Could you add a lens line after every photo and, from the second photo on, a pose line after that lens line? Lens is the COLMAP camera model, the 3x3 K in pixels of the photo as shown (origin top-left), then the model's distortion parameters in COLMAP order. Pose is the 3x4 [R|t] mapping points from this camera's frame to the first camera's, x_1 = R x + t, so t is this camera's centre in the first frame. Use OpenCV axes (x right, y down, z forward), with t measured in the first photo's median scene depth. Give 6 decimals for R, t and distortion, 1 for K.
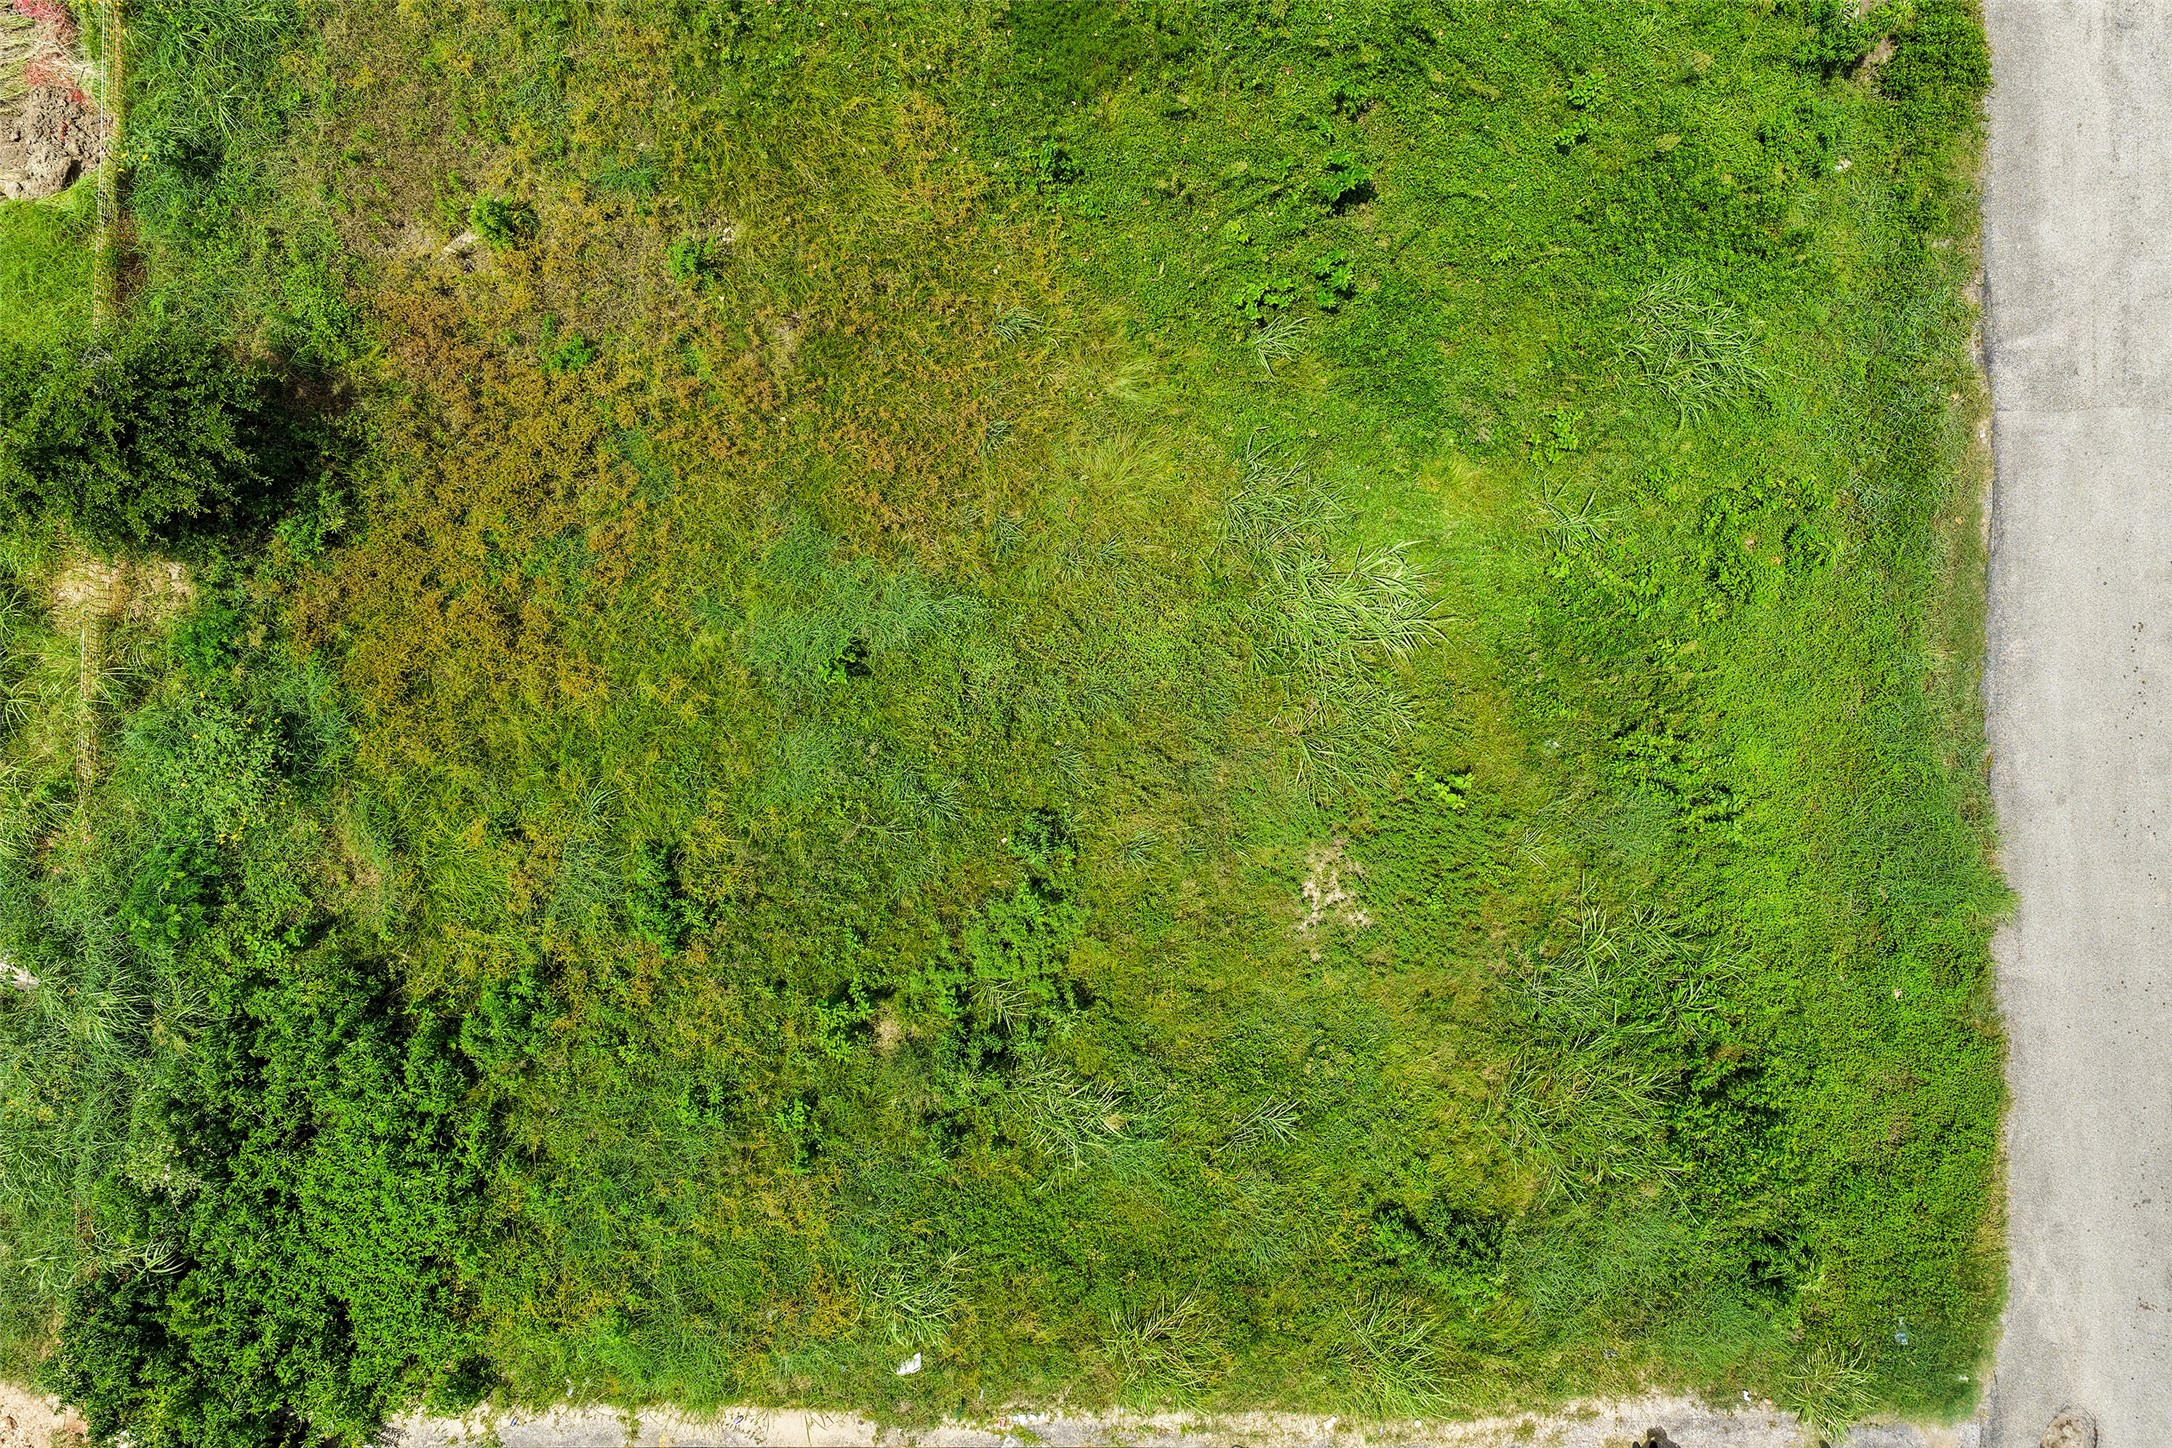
lens RADIAL K [[1807.3, 0, 1086.0], [0, 1807.3, 724.0], [0, 0, 1]] dist [-0.010466, 0.026163]
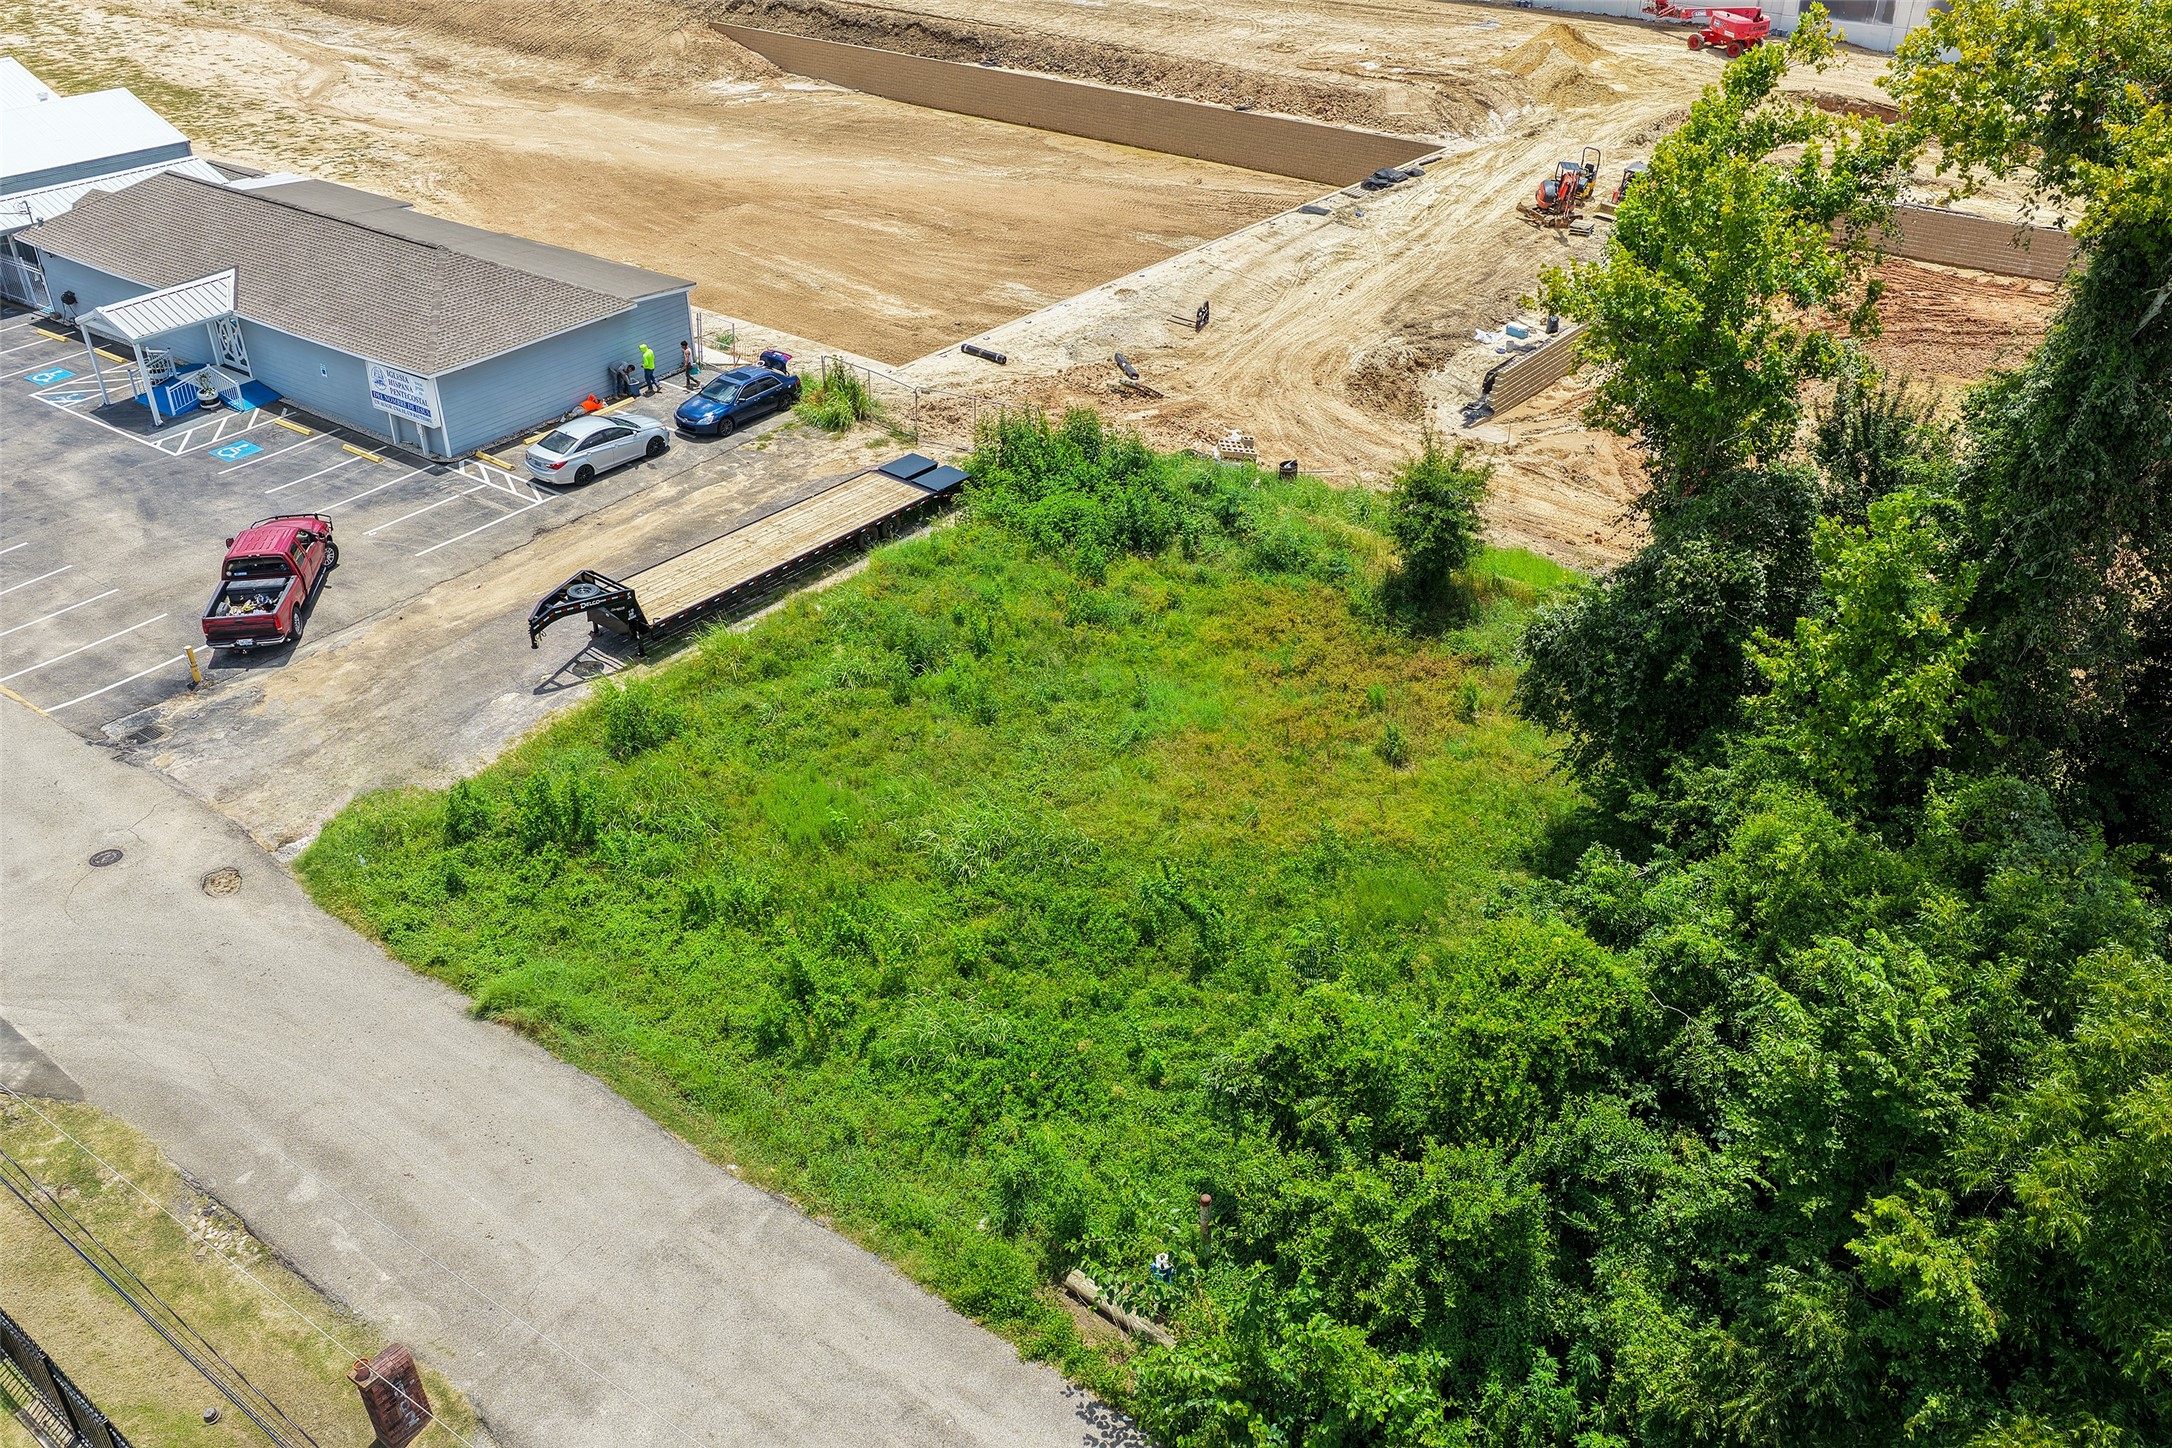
lens RADIAL K [[1807.3, 0, 1086.0], [0, 1807.3, 724.0], [0, 0, 1]] dist [-0.010466, 0.026163]
pose [[-0.610603, 0.410116, -0.677473, 1.069697], [-0.791880, -0.305861, 0.528560, -0.908165], [0.009558, 0.859217, 0.511522, 0.143134]]
